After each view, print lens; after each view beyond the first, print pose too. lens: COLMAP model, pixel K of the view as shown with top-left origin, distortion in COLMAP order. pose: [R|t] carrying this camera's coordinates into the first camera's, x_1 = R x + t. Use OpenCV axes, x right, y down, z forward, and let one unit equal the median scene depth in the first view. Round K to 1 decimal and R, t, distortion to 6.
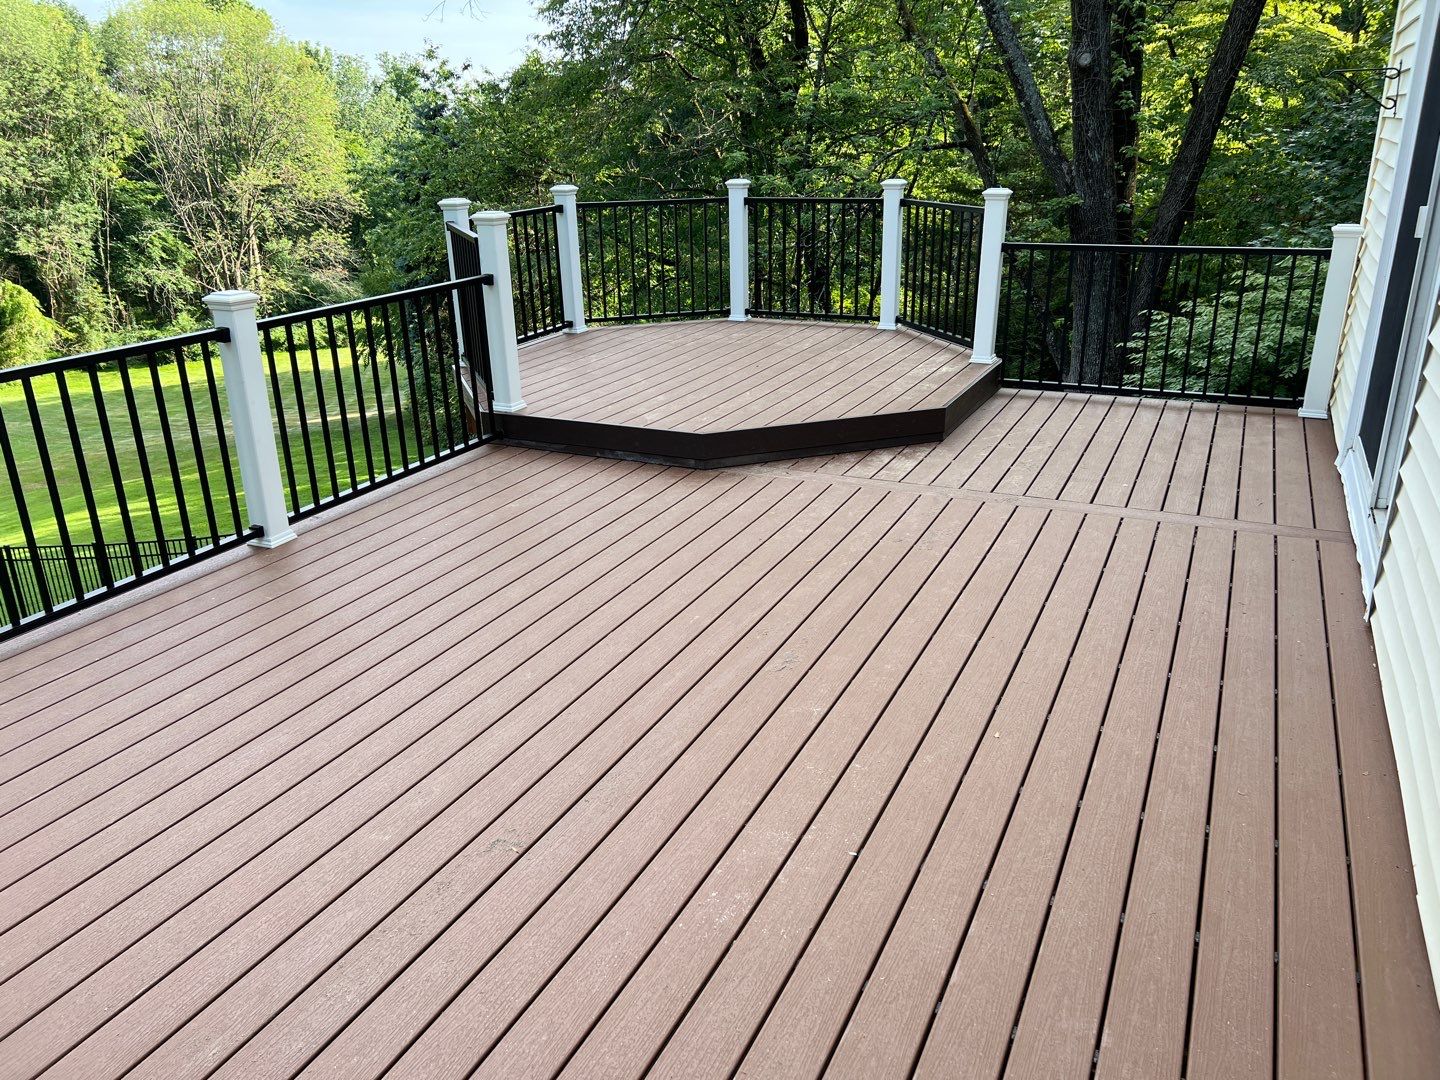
lens RADIAL K [[1073.4, 0, 721.4], [0, 1073.4, 560.3], [0, 0, 1]] dist [0.049256, -0.059318]
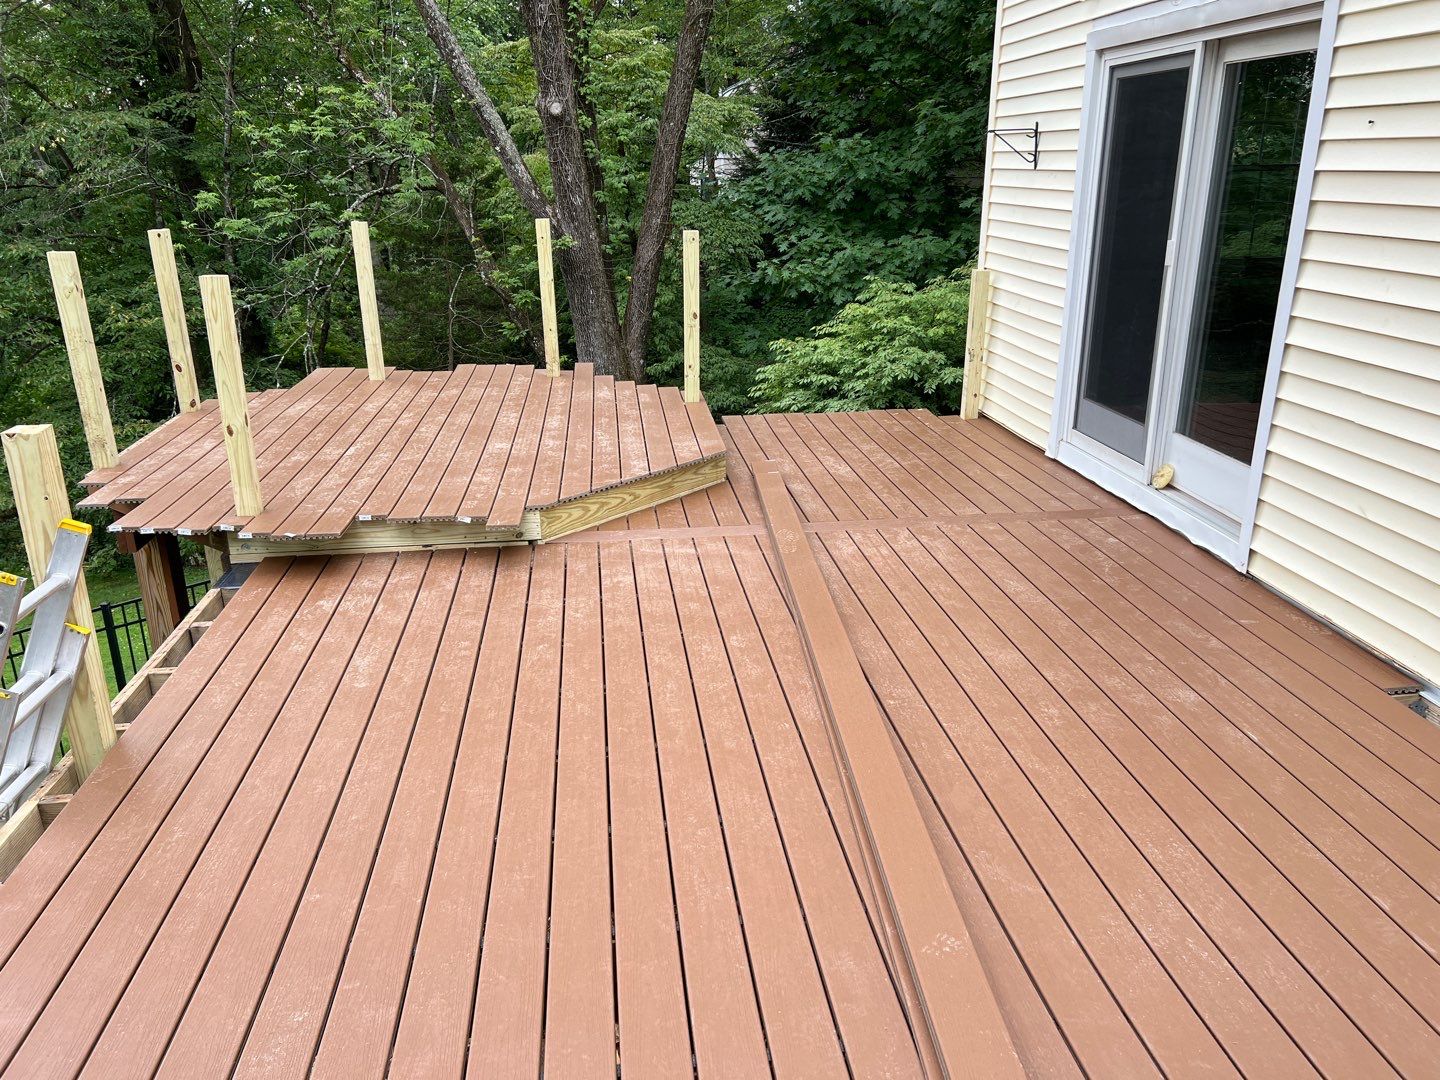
lens RADIAL K [[1085.3, 0, 722.7], [0, 1085.3, 542.2], [0, 0, 1]] dist [0.046468, -0.055388]
pose [[0.842384, -0.162698, 0.513730, -0.250560], [0.189264, 0.981926, 0.000631, -0.040569], [-0.504547, 0.096699, 0.857952, 0.101730]]
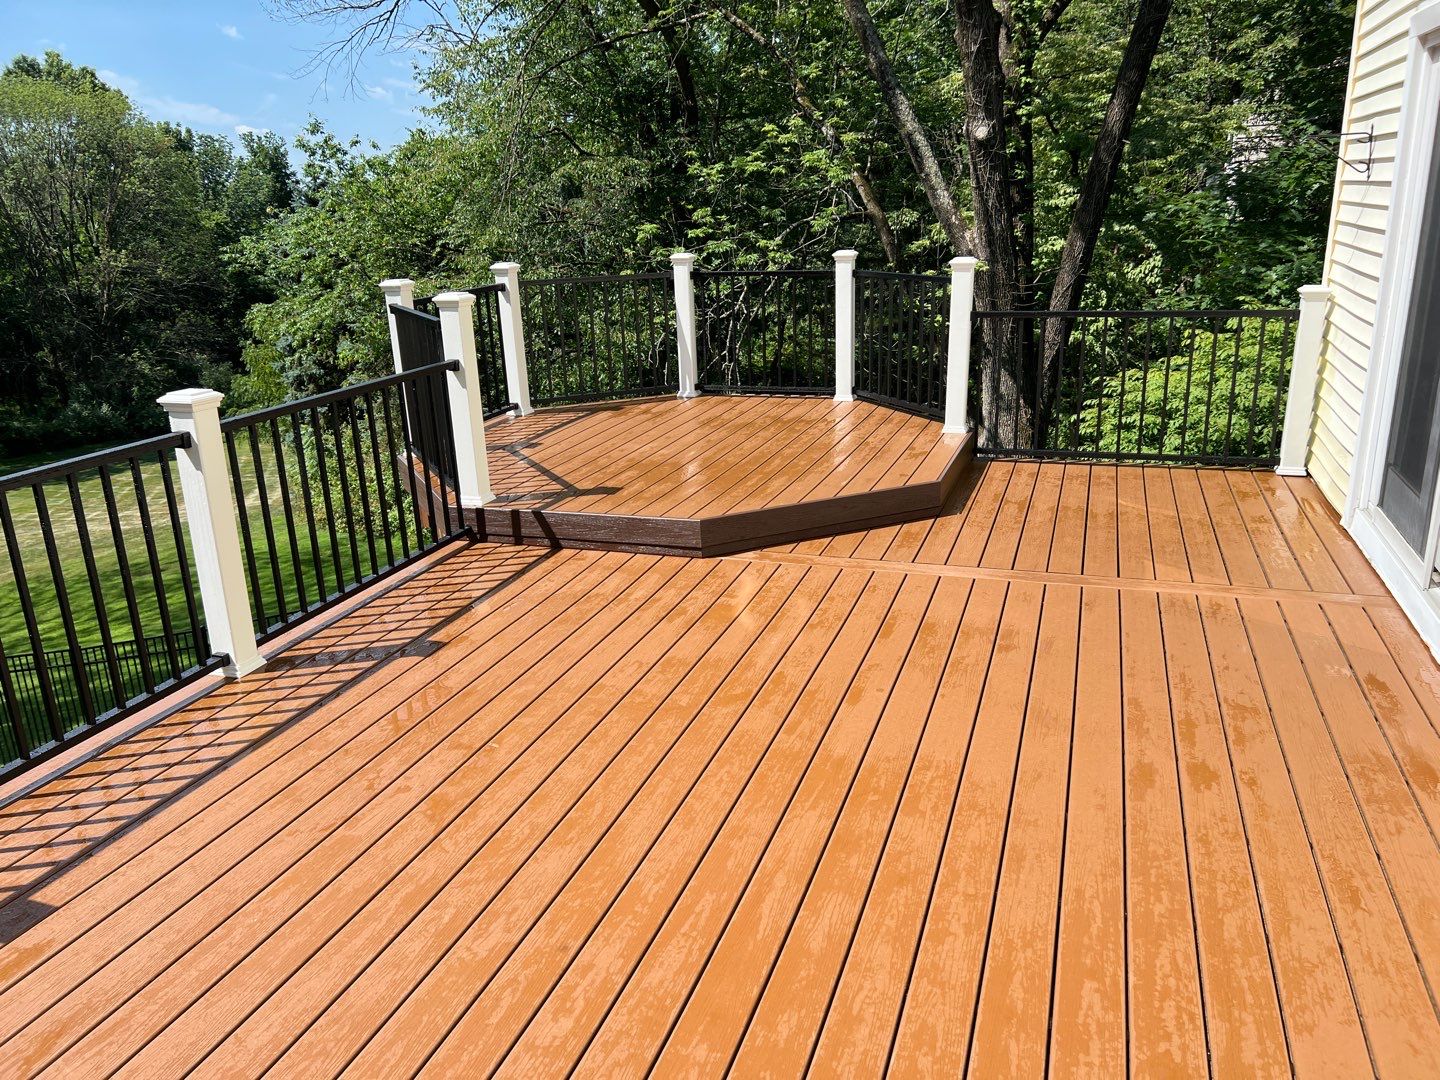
lens RADIAL K [[1085.3, 0, 722.7], [0, 1085.3, 542.2], [0, 0, 1]] dist [0.046468, -0.055388]
pose [[0.993238, -0.048925, 0.105283, -0.068109], [0.056872, 0.995647, -0.073847, -0.019534], [-0.101211, 0.079335, 0.991697, 0.042778]]
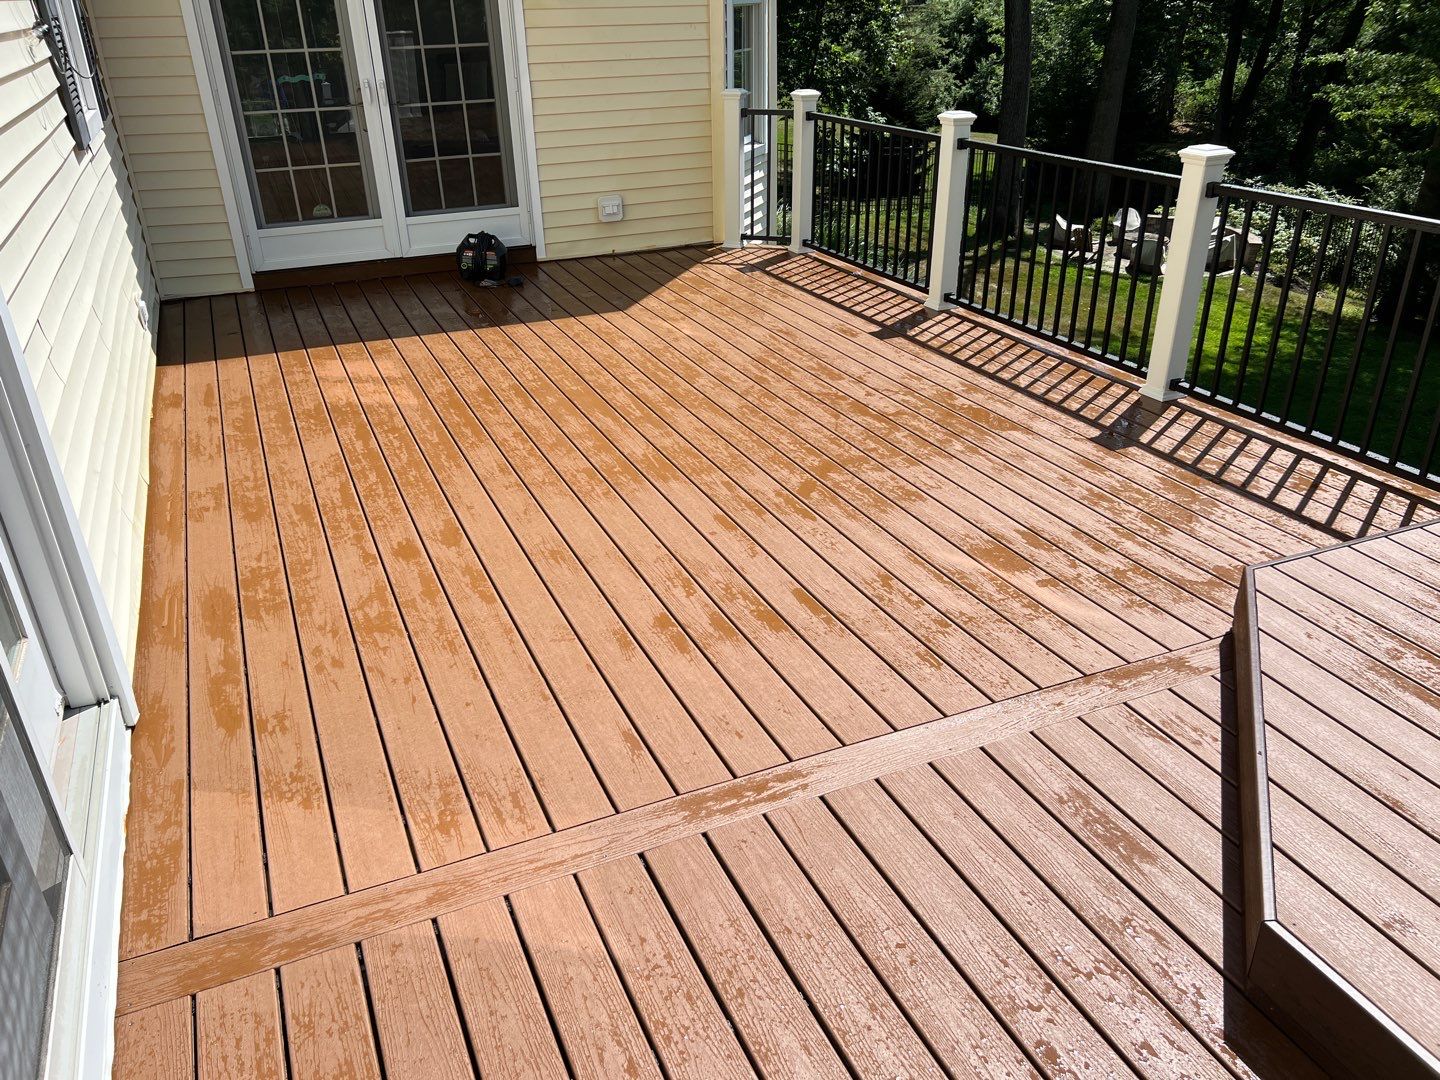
lens RADIAL K [[1071.3, 0, 703.8], [0, 1071.3, 531.9], [0, 0, 1]] dist [0.054779, -0.025930]
pose [[-0.656772, 0.371336, -0.656323, 0.363018], [-0.244292, 0.718644, 0.651055, -0.295459], [0.713423, 0.587929, -0.381271, 0.694447]]
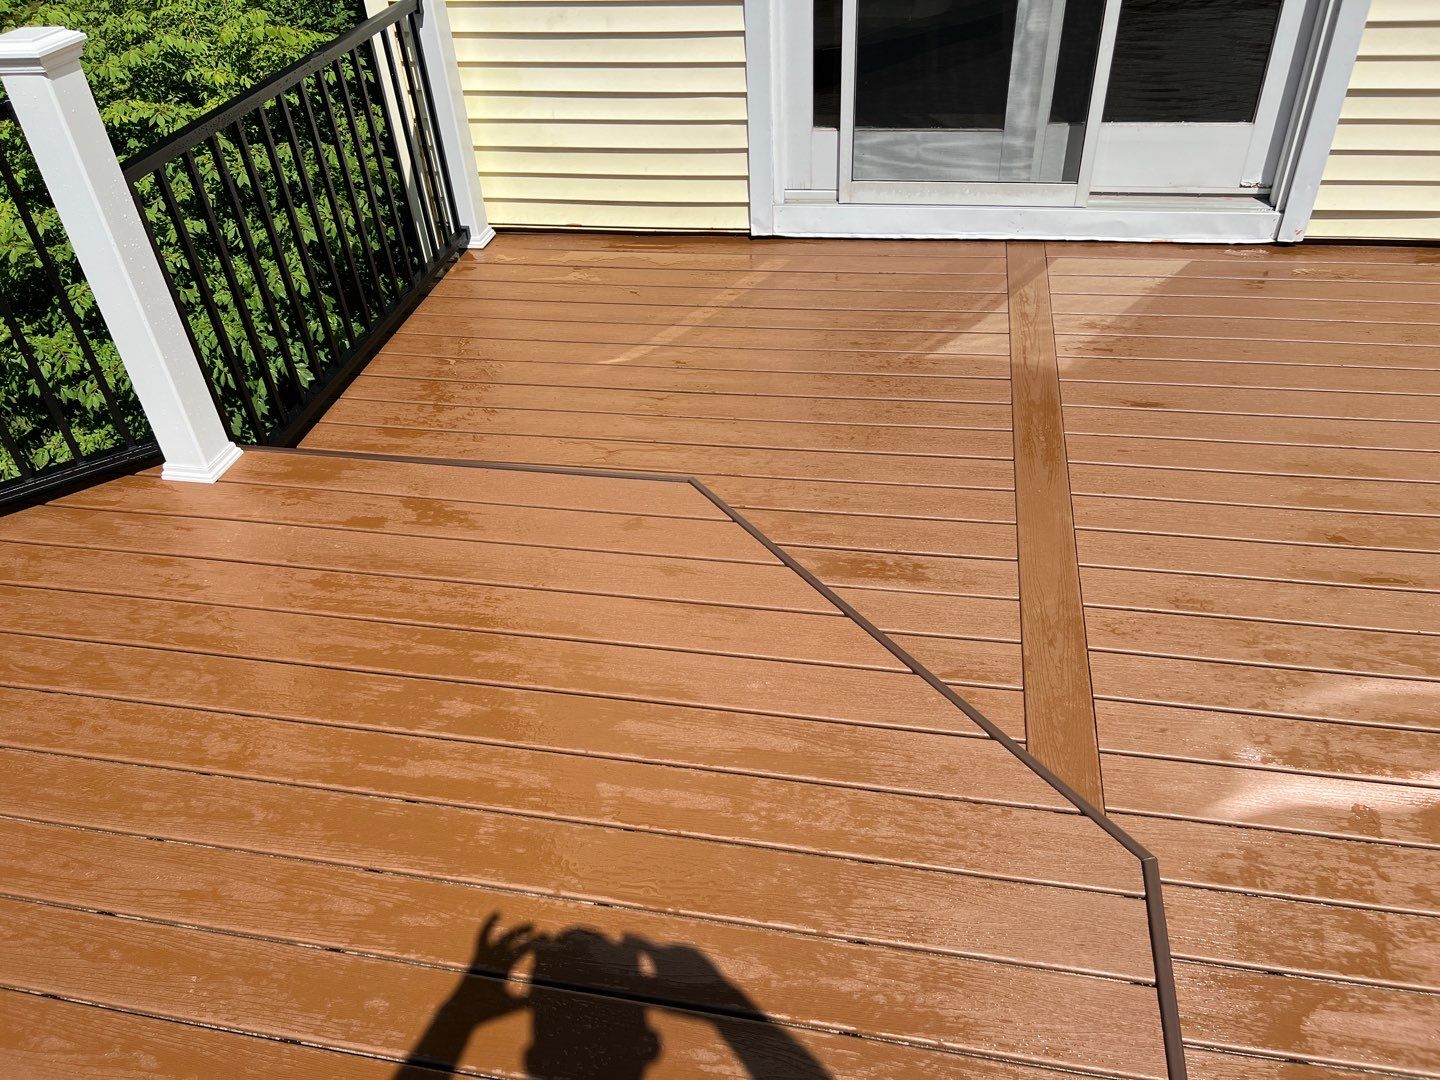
lens RADIAL K [[1085.3, 0, 722.7], [0, 1085.3, 542.2], [0, 0, 1]] dist [0.046468, -0.055388]
pose [[-0.257274, -0.561513, 0.786456, -0.127250], [0.409873, 0.673609, 0.615024, -0.295964], [-0.875108, 0.480577, 0.056847, 0.727450]]
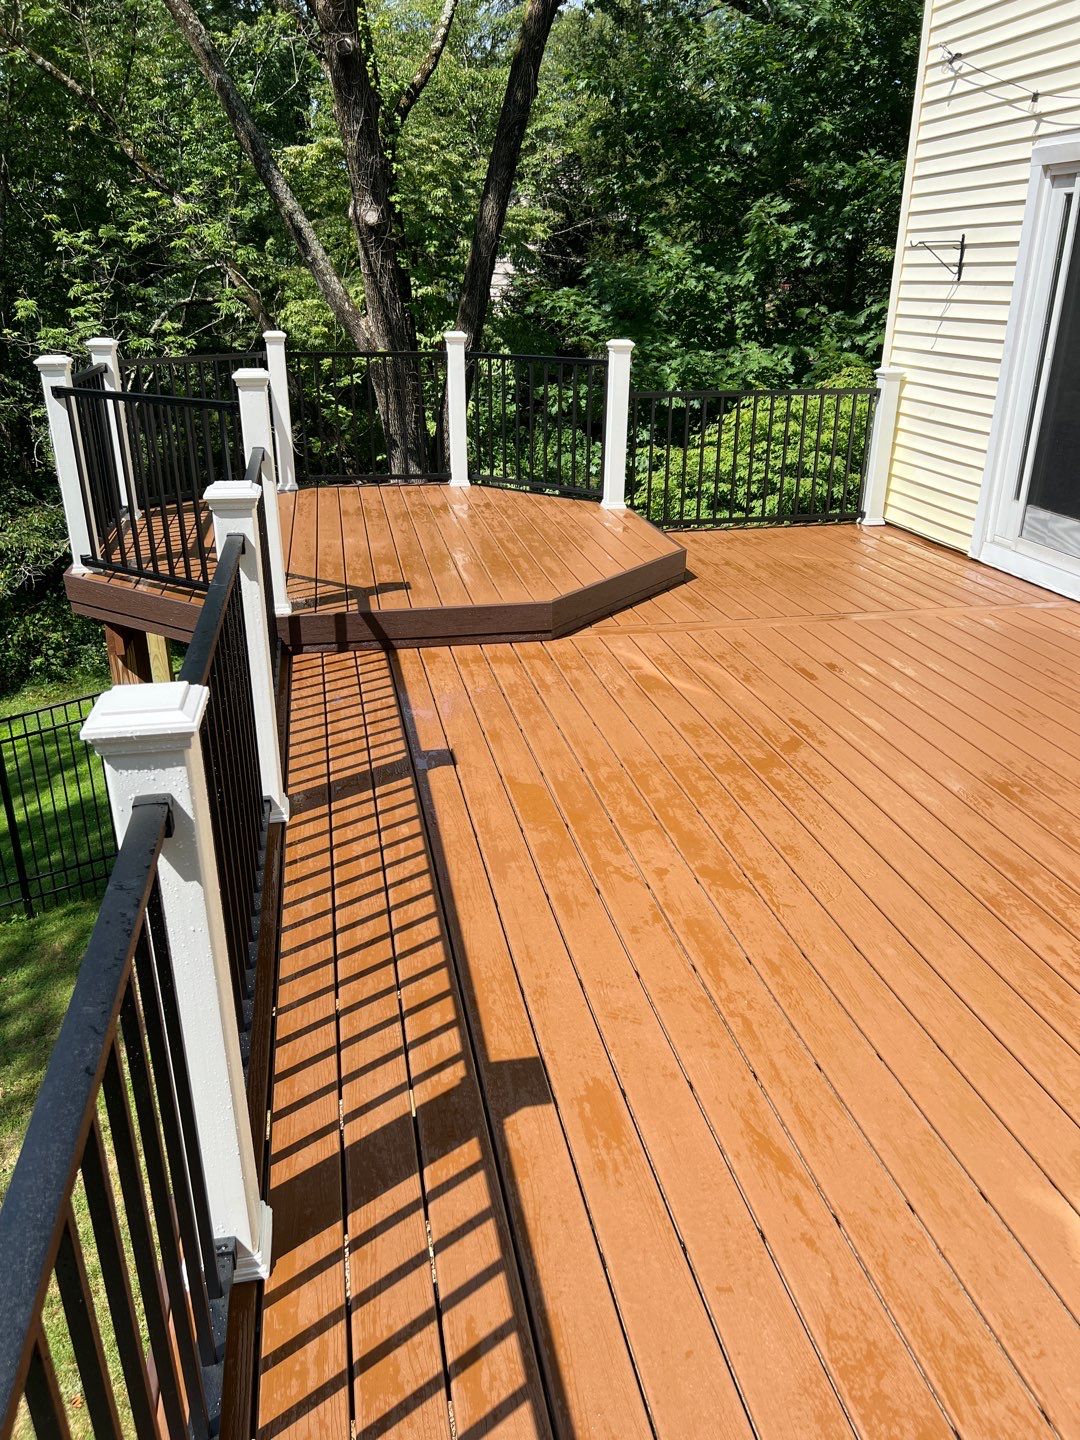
lens RADIAL K [[1085.3, 0, 535.5], [0, 1085.3, 727.4], [0, 0, 1]] dist [0.046468, -0.055388]
pose [[0.799301, -0.205796, 0.564594, -0.408244], [0.202811, 0.976789, 0.068921, -0.054680], [-0.565673, 0.059417, 0.822486, 0.160803]]
